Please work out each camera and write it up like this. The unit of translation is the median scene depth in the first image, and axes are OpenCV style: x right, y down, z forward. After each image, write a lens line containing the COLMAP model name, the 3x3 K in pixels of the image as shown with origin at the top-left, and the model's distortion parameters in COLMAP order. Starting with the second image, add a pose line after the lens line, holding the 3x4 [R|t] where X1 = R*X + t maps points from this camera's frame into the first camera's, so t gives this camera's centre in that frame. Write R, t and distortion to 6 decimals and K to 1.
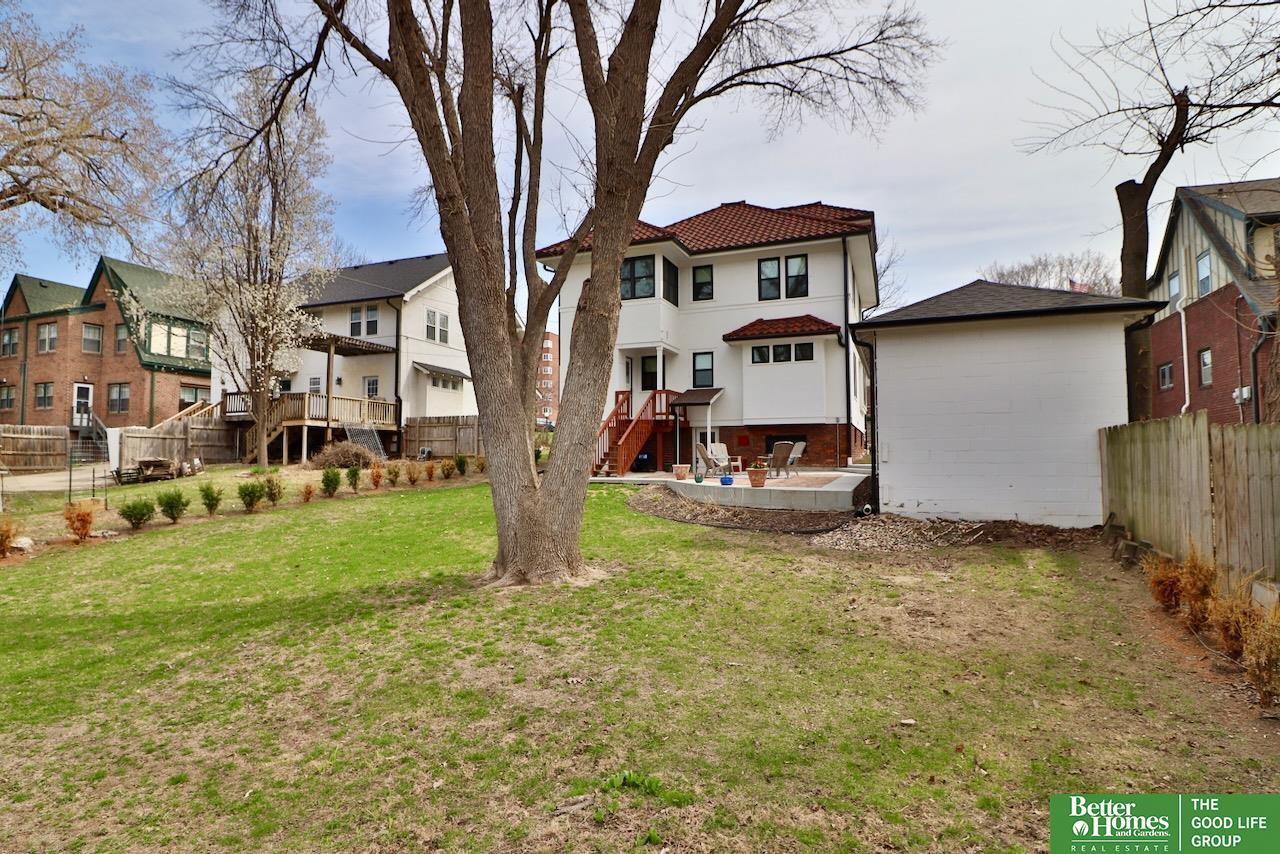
lens RADIAL K [[659.6, 0, 630.6], [0, 659.6, 429.3], [0, 0, 1]] dist [0.004264, -0.016733]
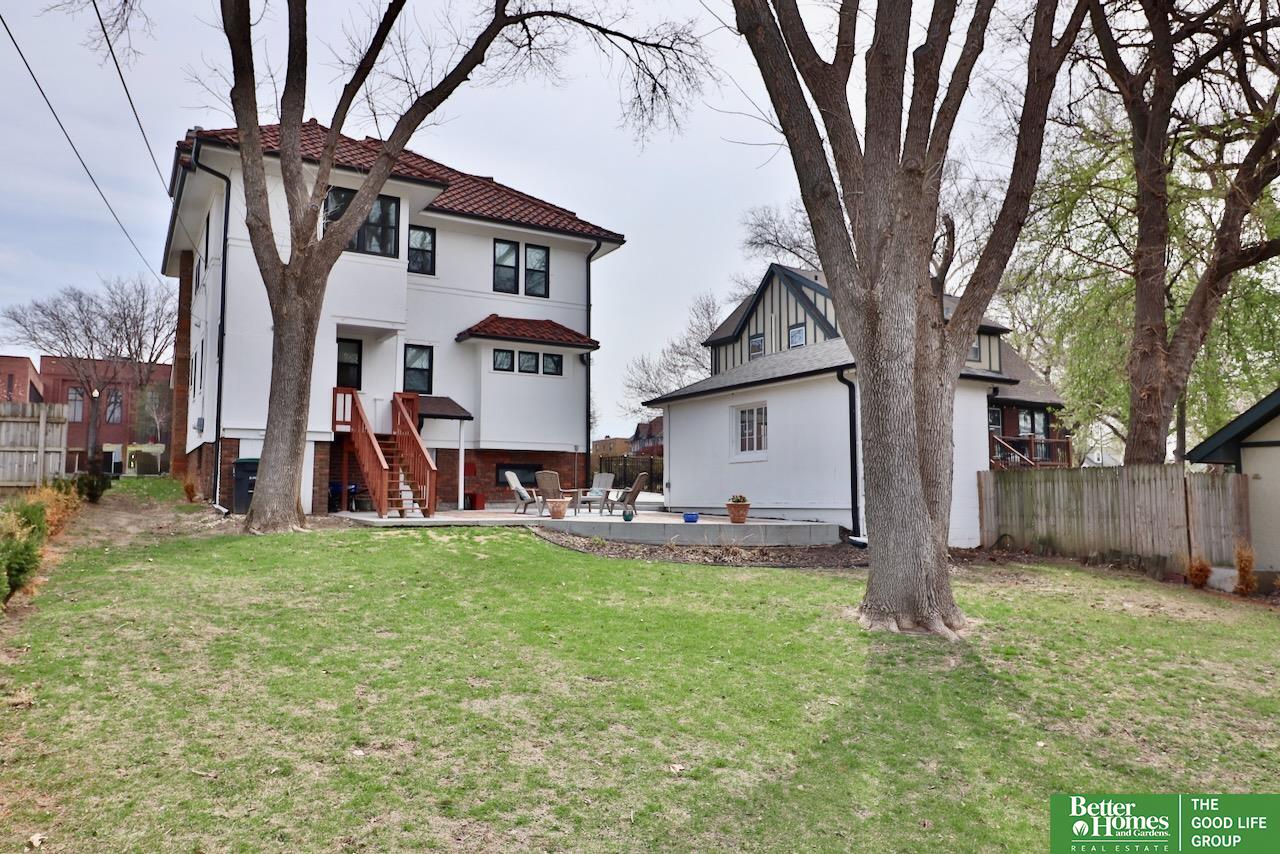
lens RADIAL K [[870.8, 0, 640.0], [0, 870.8, 427.0], [0, 0, 1]] dist [0.003636, 0.000215]
pose [[0.616323, 0.068731, 0.784489, -0.506706], [-0.039397, 0.997628, -0.056453, 0.018324], [-0.786508, 0.003887, 0.617568, 0.229144]]
